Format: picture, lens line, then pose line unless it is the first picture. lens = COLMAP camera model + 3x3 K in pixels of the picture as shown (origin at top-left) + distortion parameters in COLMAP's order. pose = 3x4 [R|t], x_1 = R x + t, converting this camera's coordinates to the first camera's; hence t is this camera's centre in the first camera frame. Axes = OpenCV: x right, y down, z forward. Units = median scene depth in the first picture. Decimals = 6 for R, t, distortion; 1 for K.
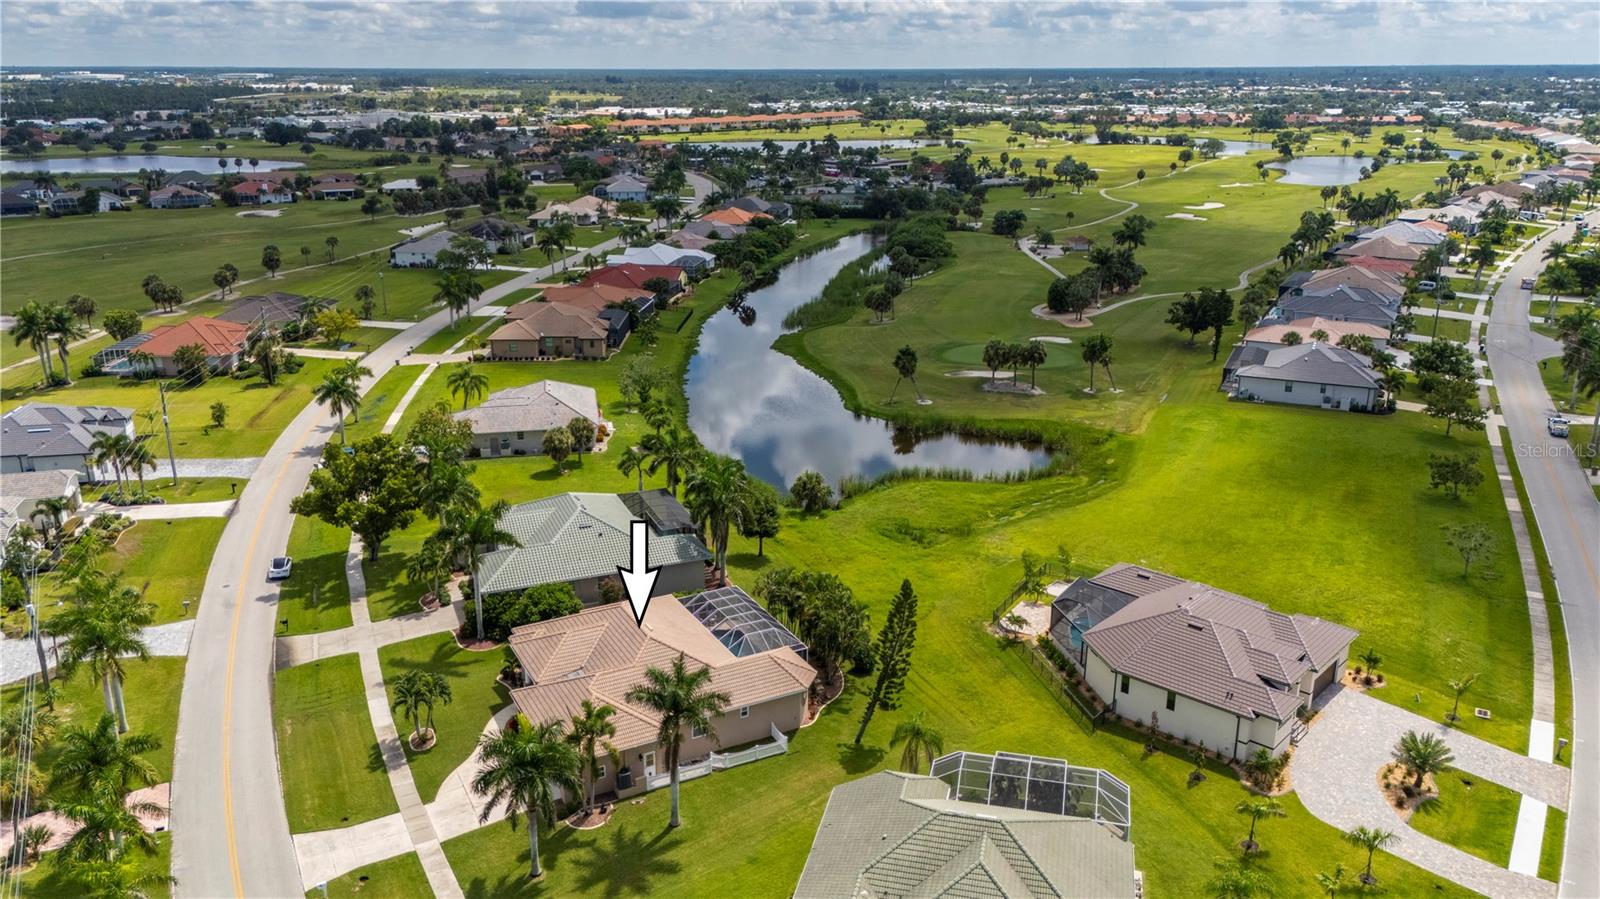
lens RADIAL K [[1206.1, 0, 811.5], [0, 1206.1, 450.1], [0, 0, 1]] dist [0.080083, -0.091750]
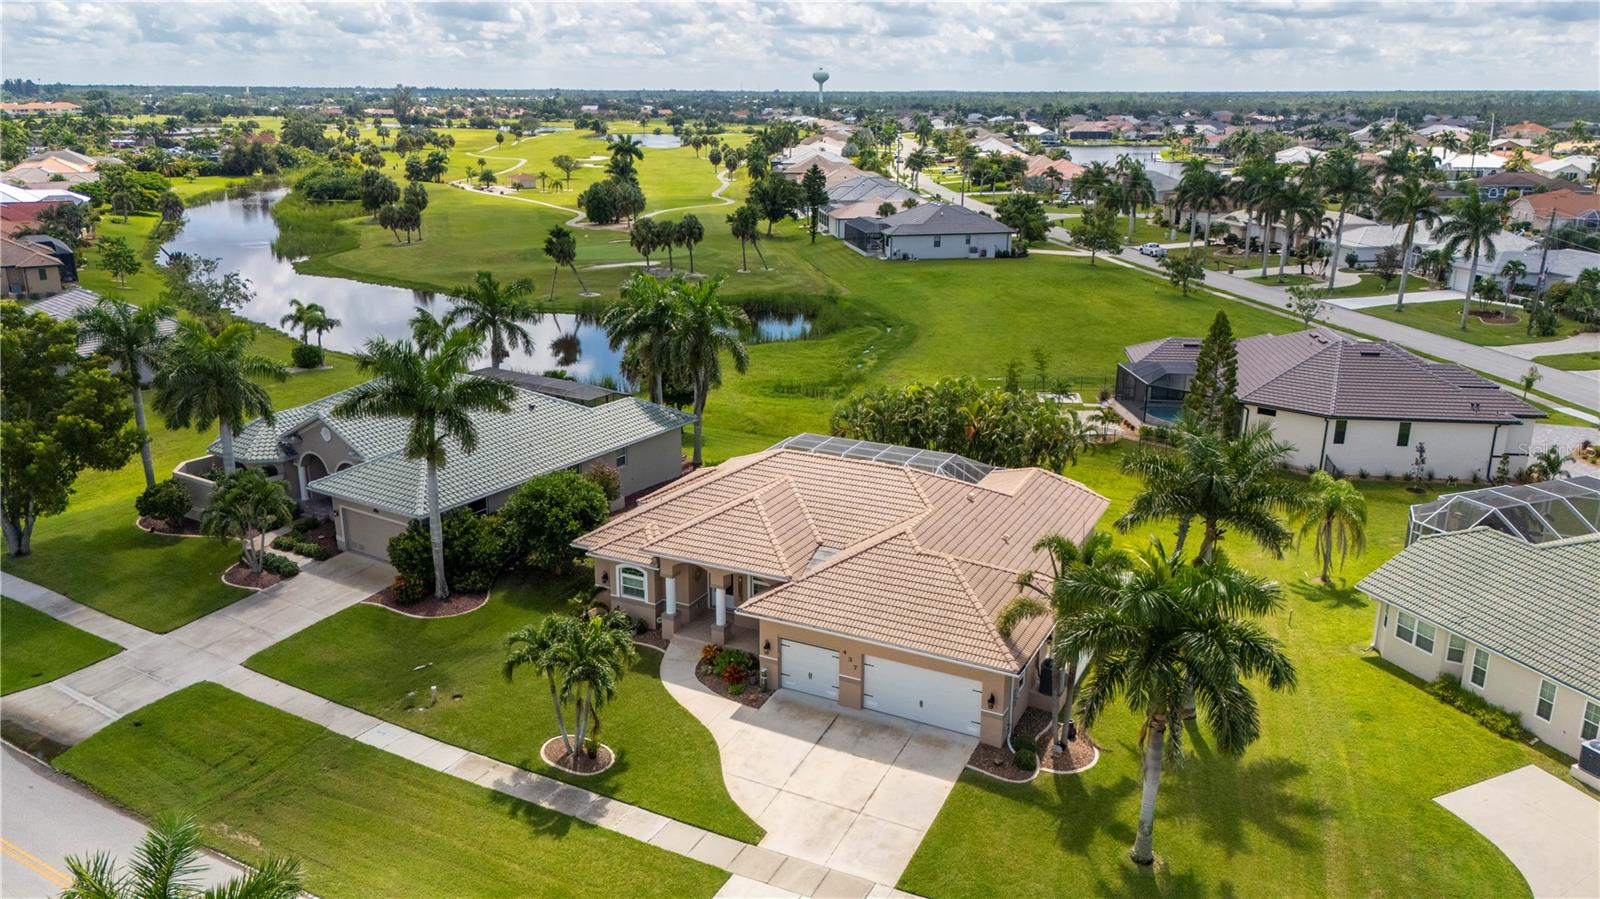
lens RADIAL K [[1180.0, 0, 800.0], [0, 1180.0, 449.5], [0, 0, 1]] dist [0.055876, -0.046331]
pose [[0.819097, -0.164790, 0.549477, -0.179502], [0.172359, 0.984291, 0.038259, 0.041355], [-0.547150, 0.063369, 0.834632, 0.198705]]
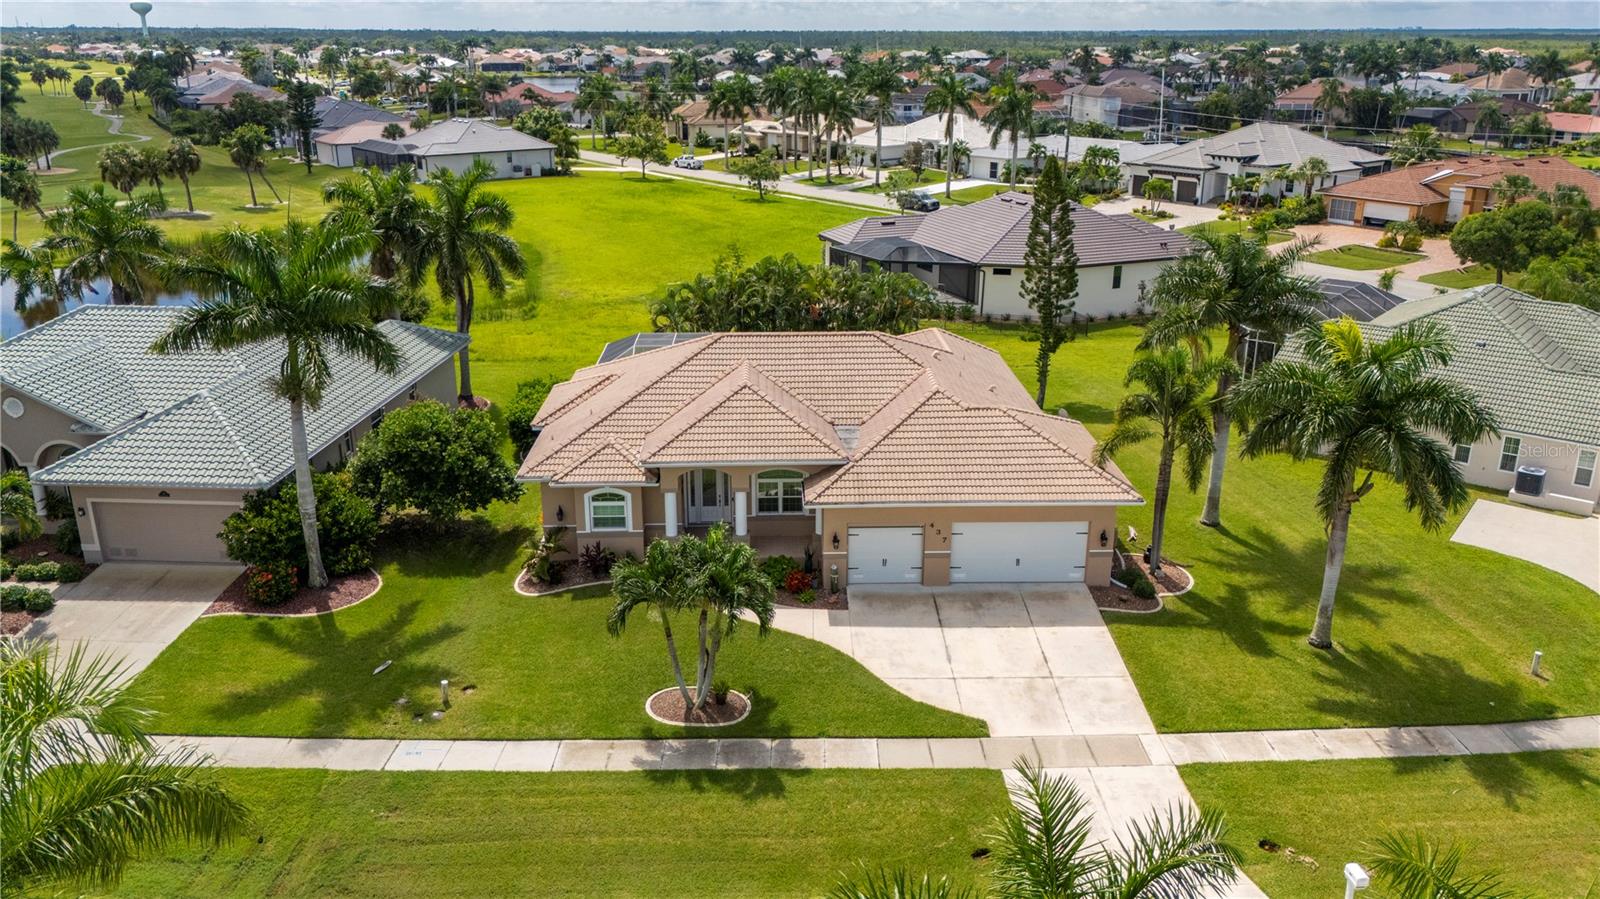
lens RADIAL K [[1202.3, 0, 800.0], [0, 1202.3, 449.5], [0, 0, 1]] dist [0.070242, -0.075009]
pose [[0.444009, -0.293422, 0.846617, -0.225117], [0.272919, 0.944252, 0.184128, 0.034678], [-0.853447, 0.149303, 0.499337, 0.280032]]
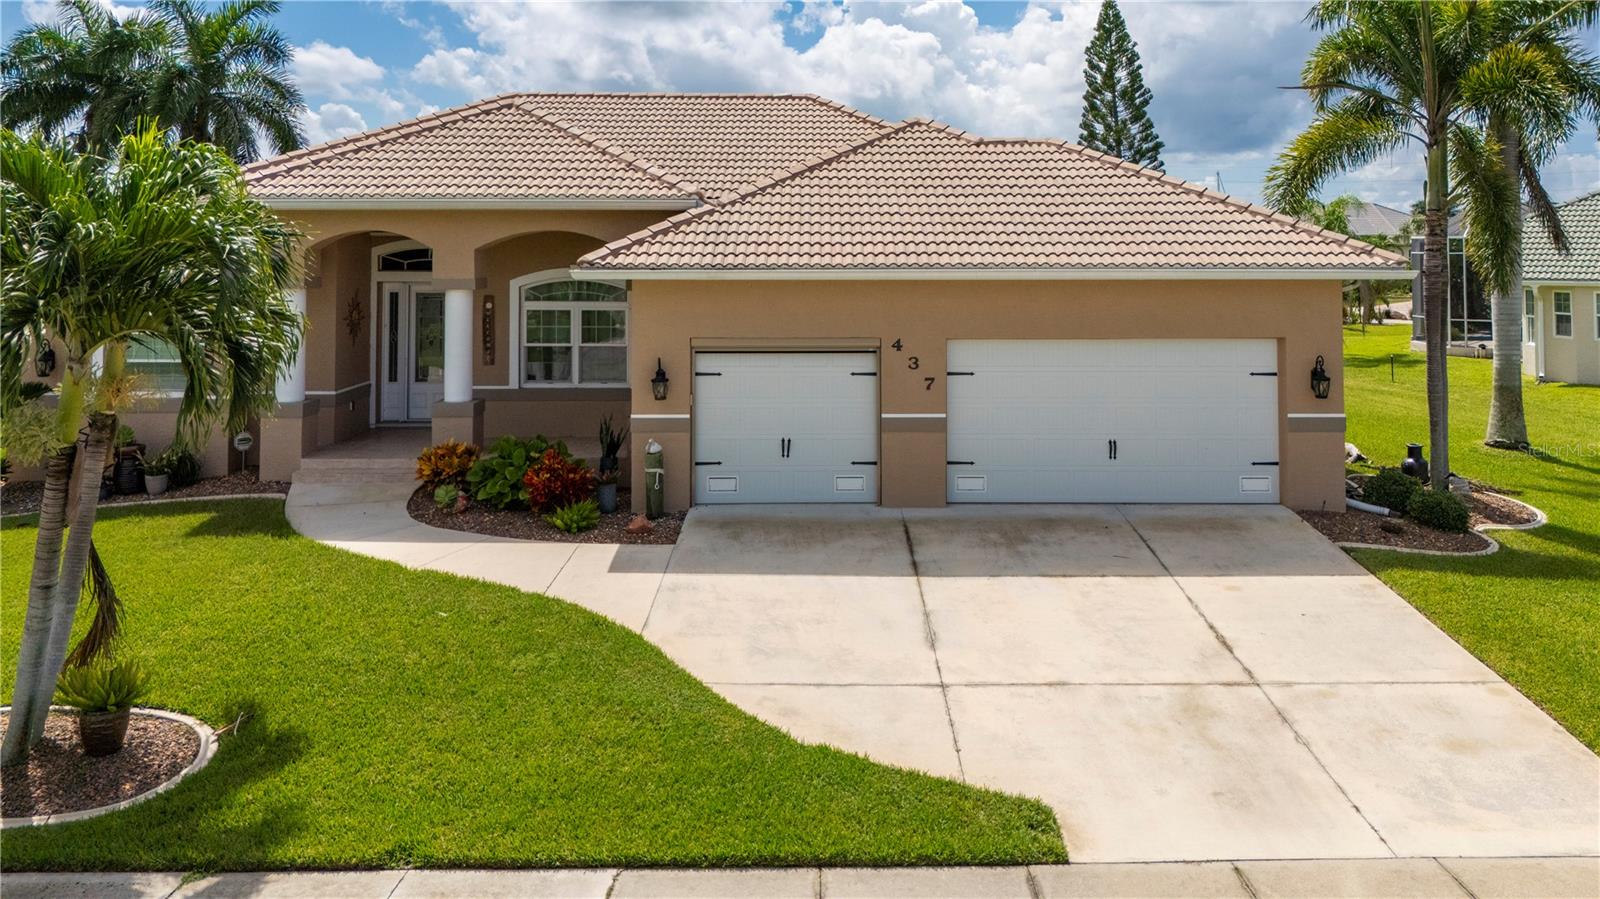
lens RADIAL K [[1223.5, 0, 847.2], [0, 1223.5, 234.7], [0, 0, 1]] dist [0.071273, -0.069185]
pose [[0.445009, 0.012108, 0.895444, -0.142321], [0.273506, 0.950295, -0.148774, 0.084114], [-0.852738, 0.311115, 0.419578, 0.320683]]
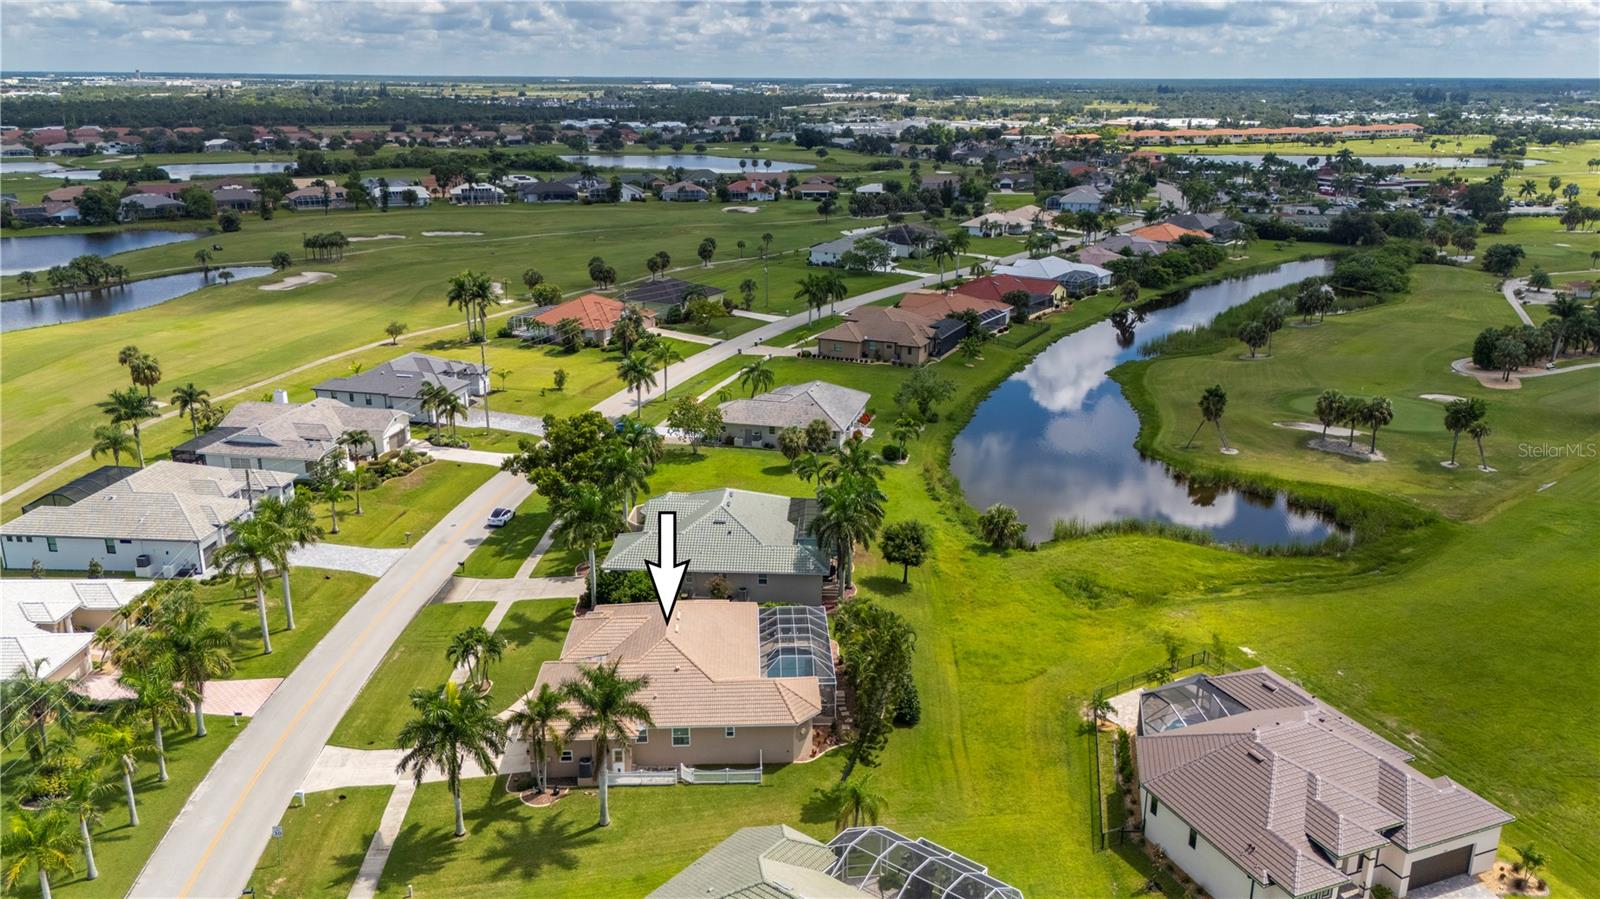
lens RADIAL K [[1202.3, 0, 800.0], [0, 1202.3, 449.5], [0, 0, 1]] dist [0.070242, -0.075009]
pose [[0.901666, 0.132178, -0.411737, 0.130515], [-0.134975, 0.990595, 0.022423, -0.013838], [0.410829, 0.035356, 0.911027, 0.045984]]
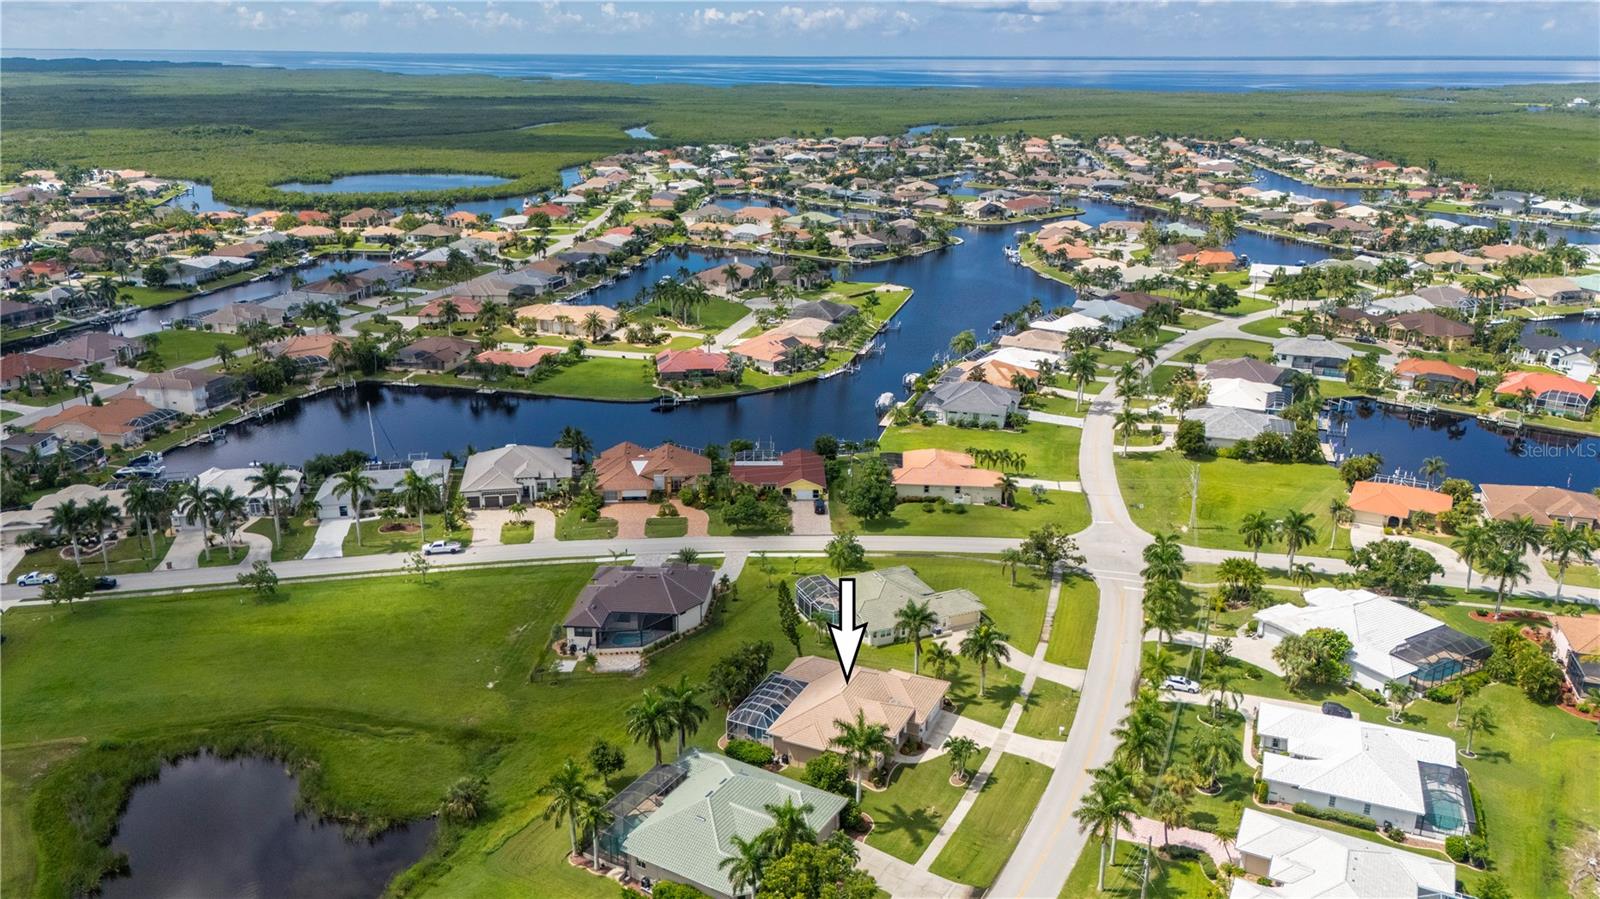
lens RADIAL K [[1193.6, 0, 800.0], [0, 1193.6, 449.5], [0, 0, 1]] dist [0.064654, -0.060008]
pose [[-0.606876, -0.254314, 0.753011, -0.470083], [0.235637, 0.847260, 0.476052, -0.345918], [-0.759063, 0.466342, -0.454256, 0.617184]]
